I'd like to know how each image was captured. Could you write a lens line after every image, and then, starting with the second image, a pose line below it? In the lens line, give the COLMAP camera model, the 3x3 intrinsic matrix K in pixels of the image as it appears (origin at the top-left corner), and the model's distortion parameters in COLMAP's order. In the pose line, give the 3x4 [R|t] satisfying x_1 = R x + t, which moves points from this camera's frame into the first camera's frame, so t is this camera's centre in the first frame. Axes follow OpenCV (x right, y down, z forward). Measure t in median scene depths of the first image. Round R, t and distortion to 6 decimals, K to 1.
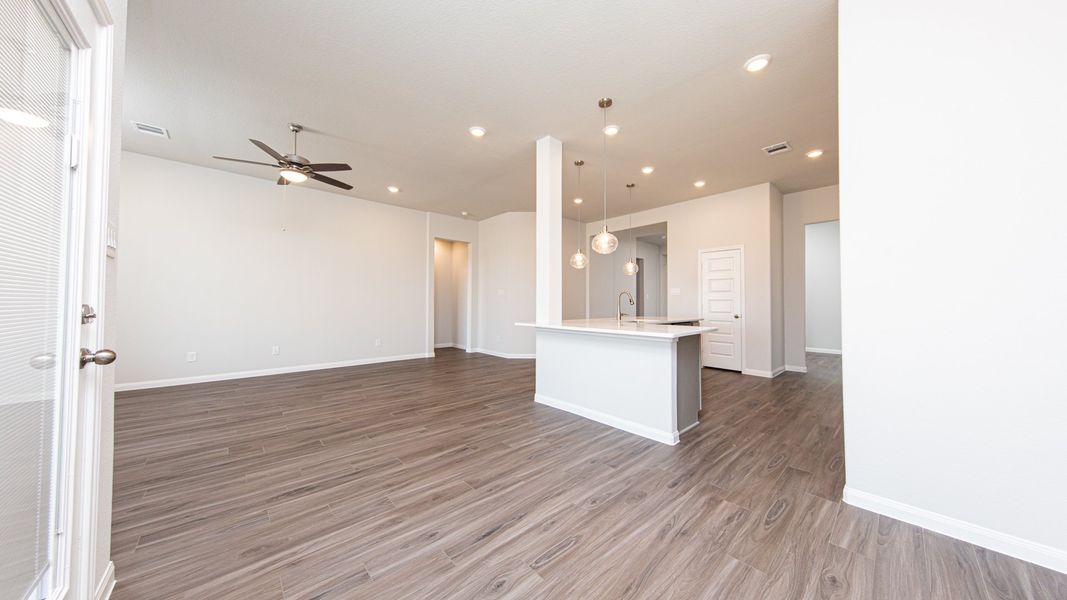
lens RADIAL K [[333.4, 0, 535.8], [0, 333.4, 295.4], [0, 0, 1]] dist [0.005952, 0.000024]
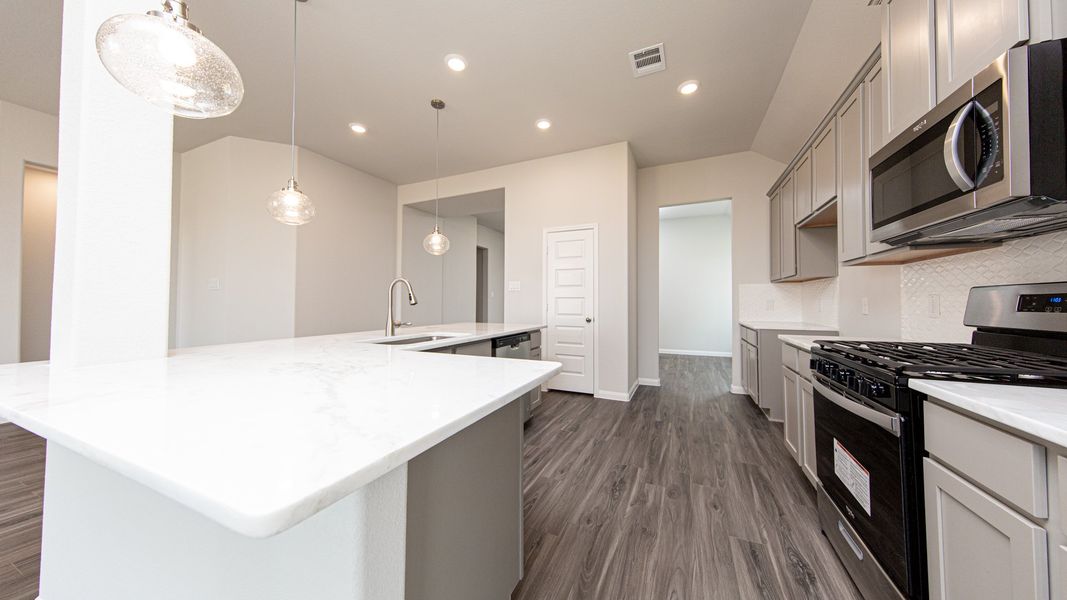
lens RADIAL K [[333.4, 0, 535.8], [0, 333.4, 295.4], [0, 0, 1]] dist [0.005952, 0.000024]
pose [[0.919614, 0.006495, 0.392769, 0.214118], [-0.006913, 0.999976, -0.000350, 0.009746], [-0.392762, -0.002393, 0.919637, 0.387409]]
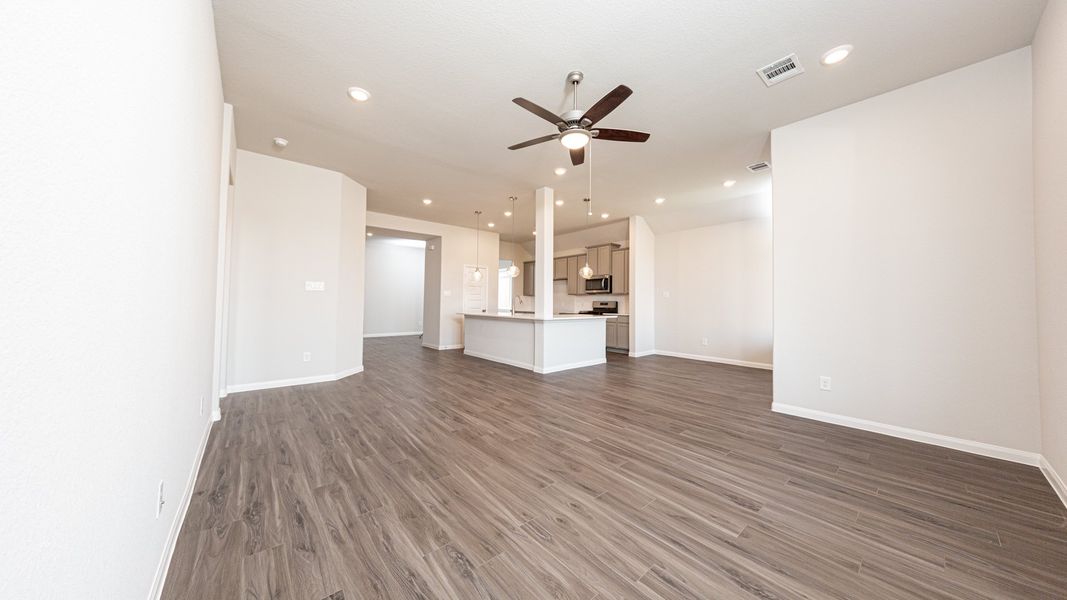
lens RADIAL K [[334.5, 0, 536.6], [0, 334.5, 295.4], [0, 0, 1]] dist [0.006044, -0.000039]
pose [[0.035306, 0.019584, 0.999185, -1.069910], [-0.030436, 0.999365, -0.018512, 0.011158], [-0.998913, -0.029758, 0.035880, 0.750125]]
